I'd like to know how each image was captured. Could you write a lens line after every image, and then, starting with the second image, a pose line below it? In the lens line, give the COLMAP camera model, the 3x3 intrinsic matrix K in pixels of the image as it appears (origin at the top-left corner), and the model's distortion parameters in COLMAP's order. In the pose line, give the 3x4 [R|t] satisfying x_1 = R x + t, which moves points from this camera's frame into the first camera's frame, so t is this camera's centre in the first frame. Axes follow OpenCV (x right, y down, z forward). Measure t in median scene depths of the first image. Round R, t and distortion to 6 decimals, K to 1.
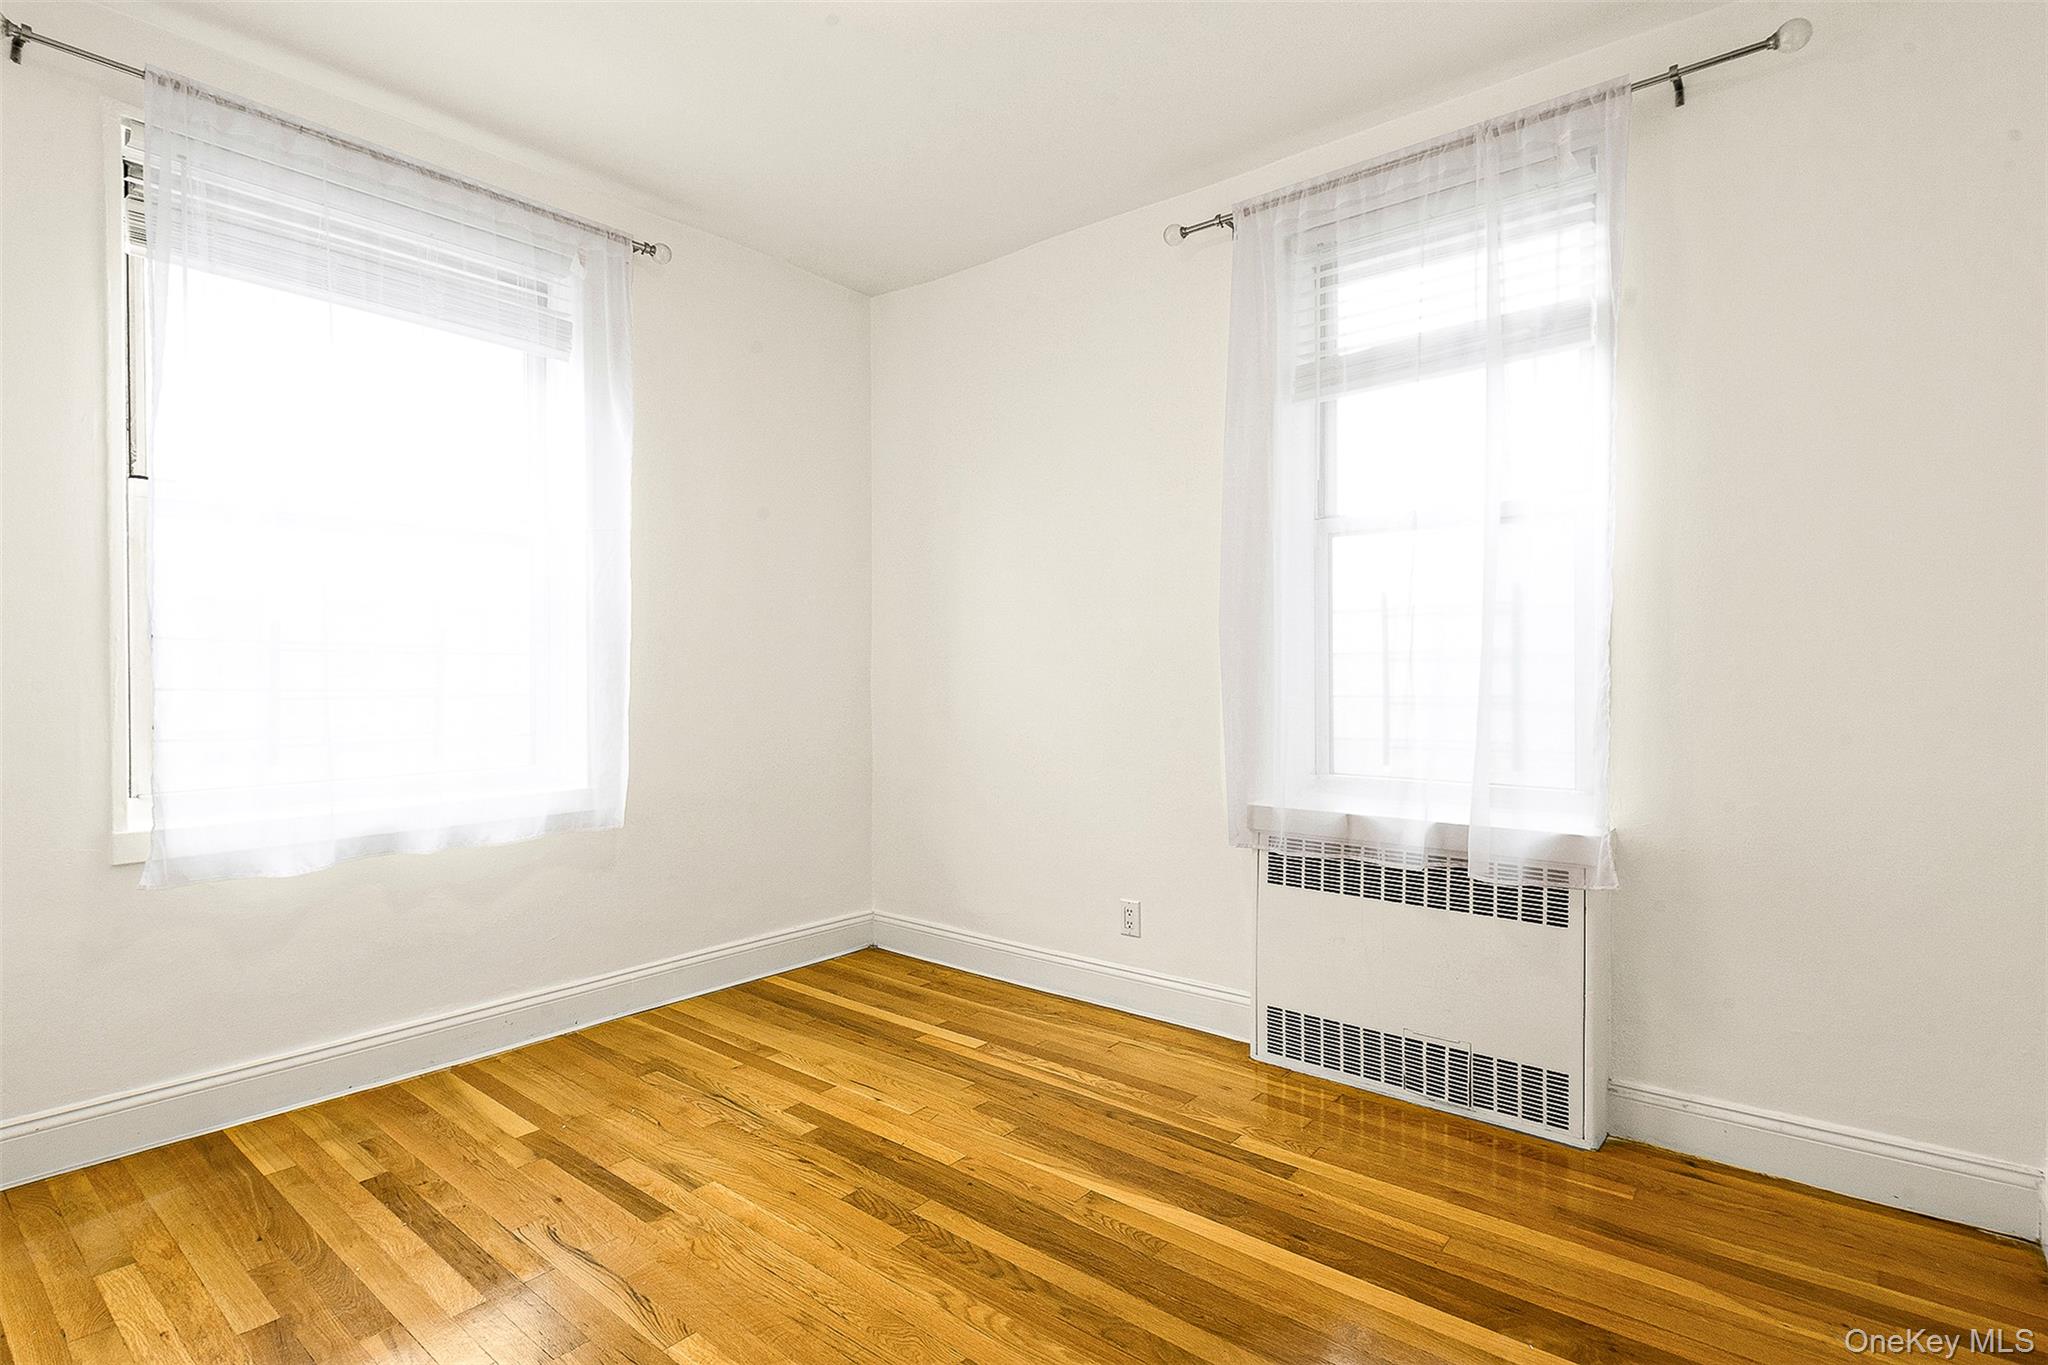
lens RADIAL K [[945.2, 0, 1013.8], [0, 945.2, 669.6], [0, 0, 1]] dist [0.000374, -0.001525]
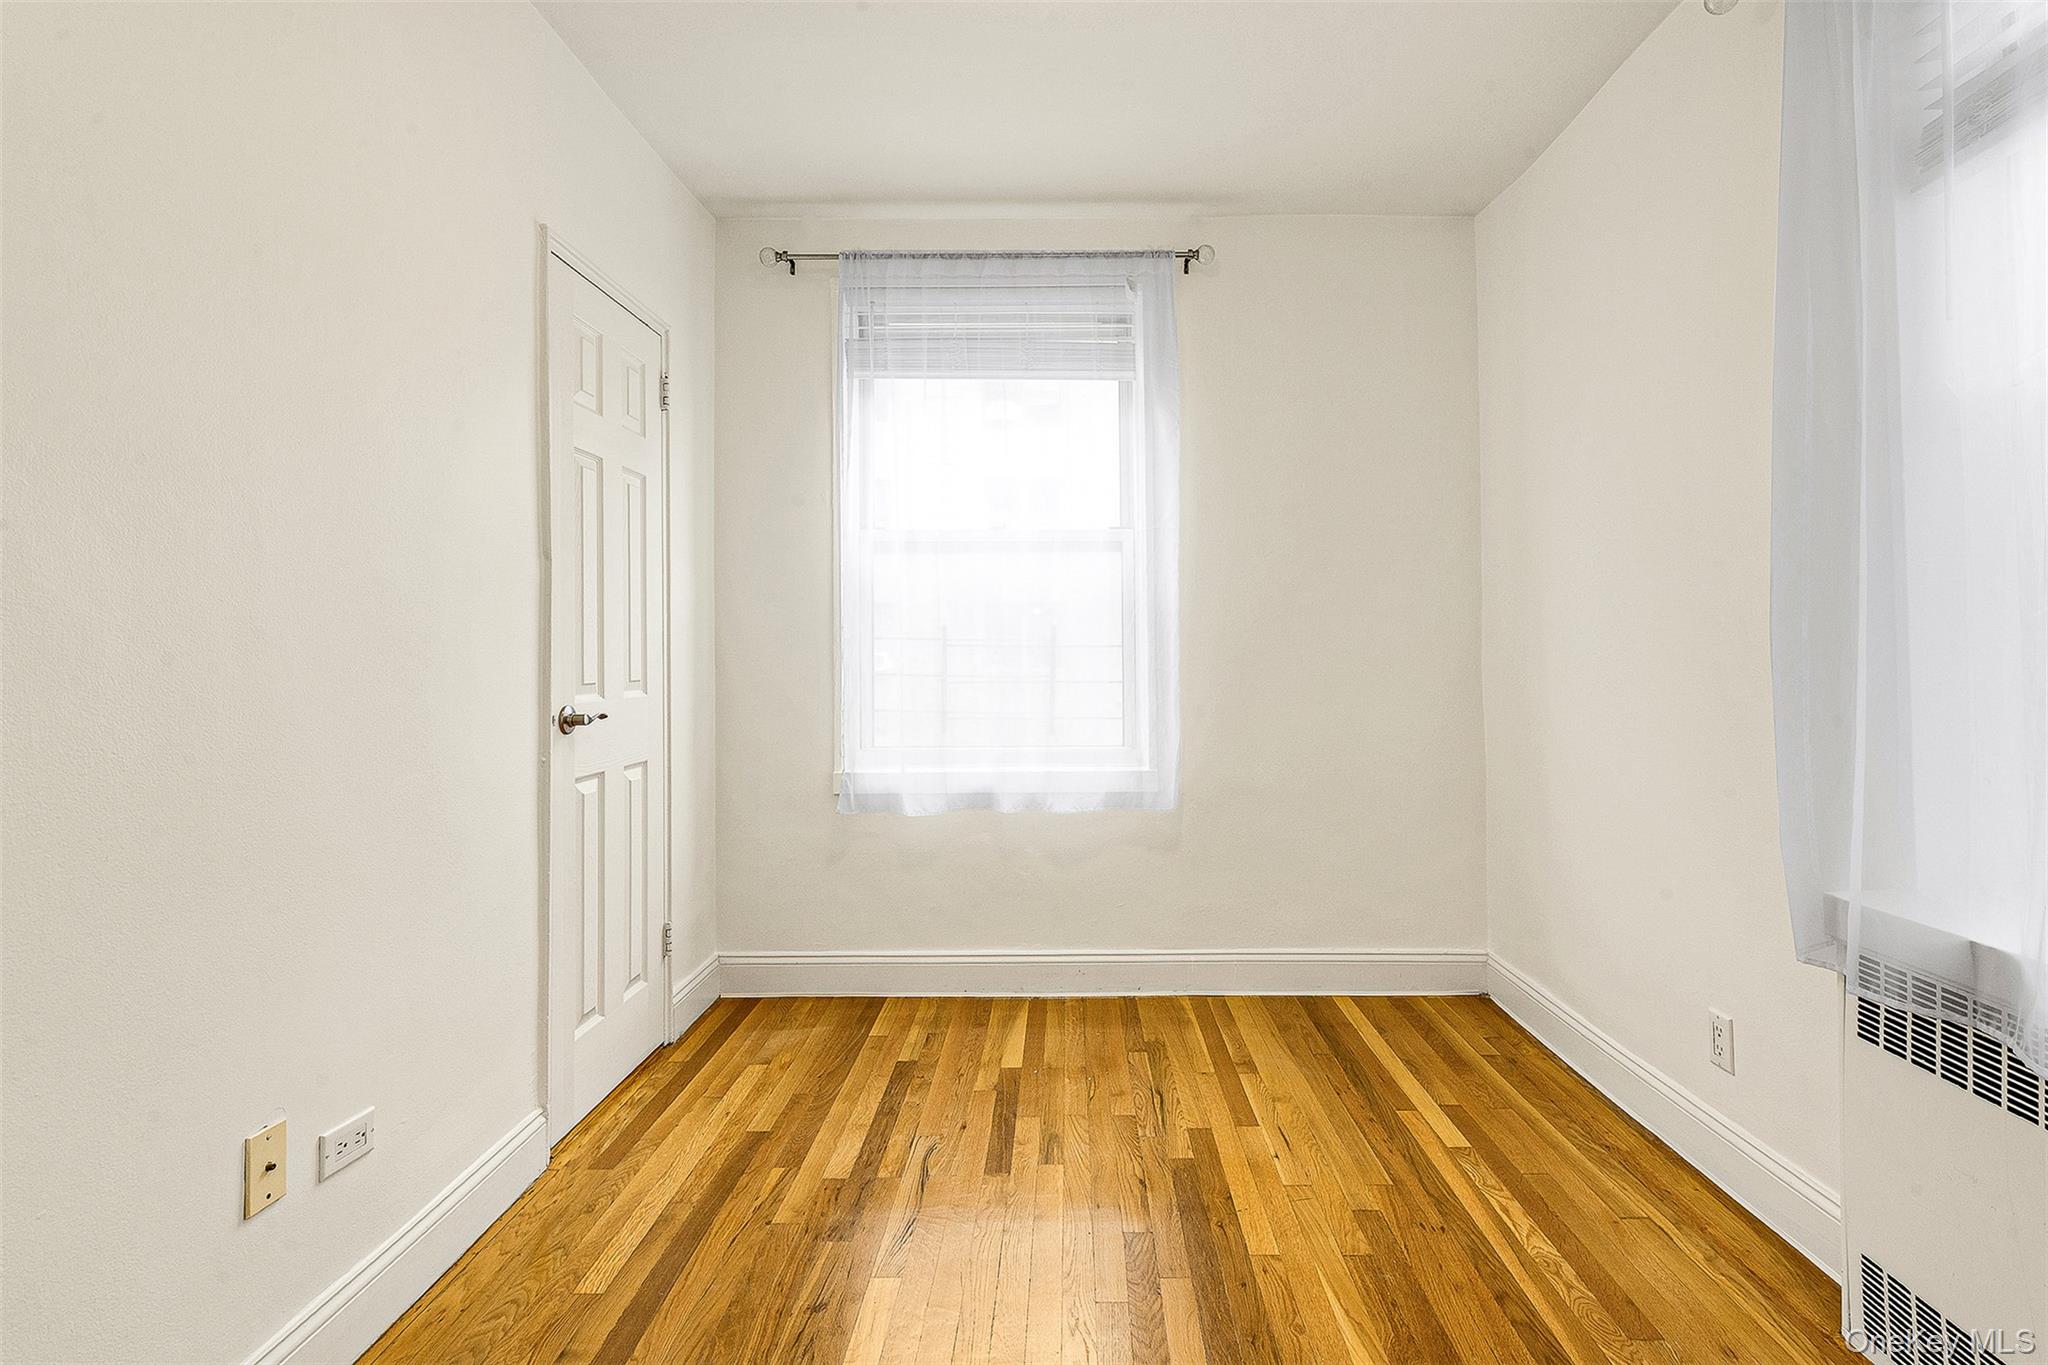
lens RADIAL K [[992.9, 0, 1117.1], [0, 992.9, 627.0], [0, 0, 1]] dist [-0.004575, -0.001053]
pose [[0.659325, -0.022391, -0.751525, 0.423594], [0.000796, 0.999577, -0.029083, -0.004926], [0.751858, 0.018577, 0.659063, 0.260289]]
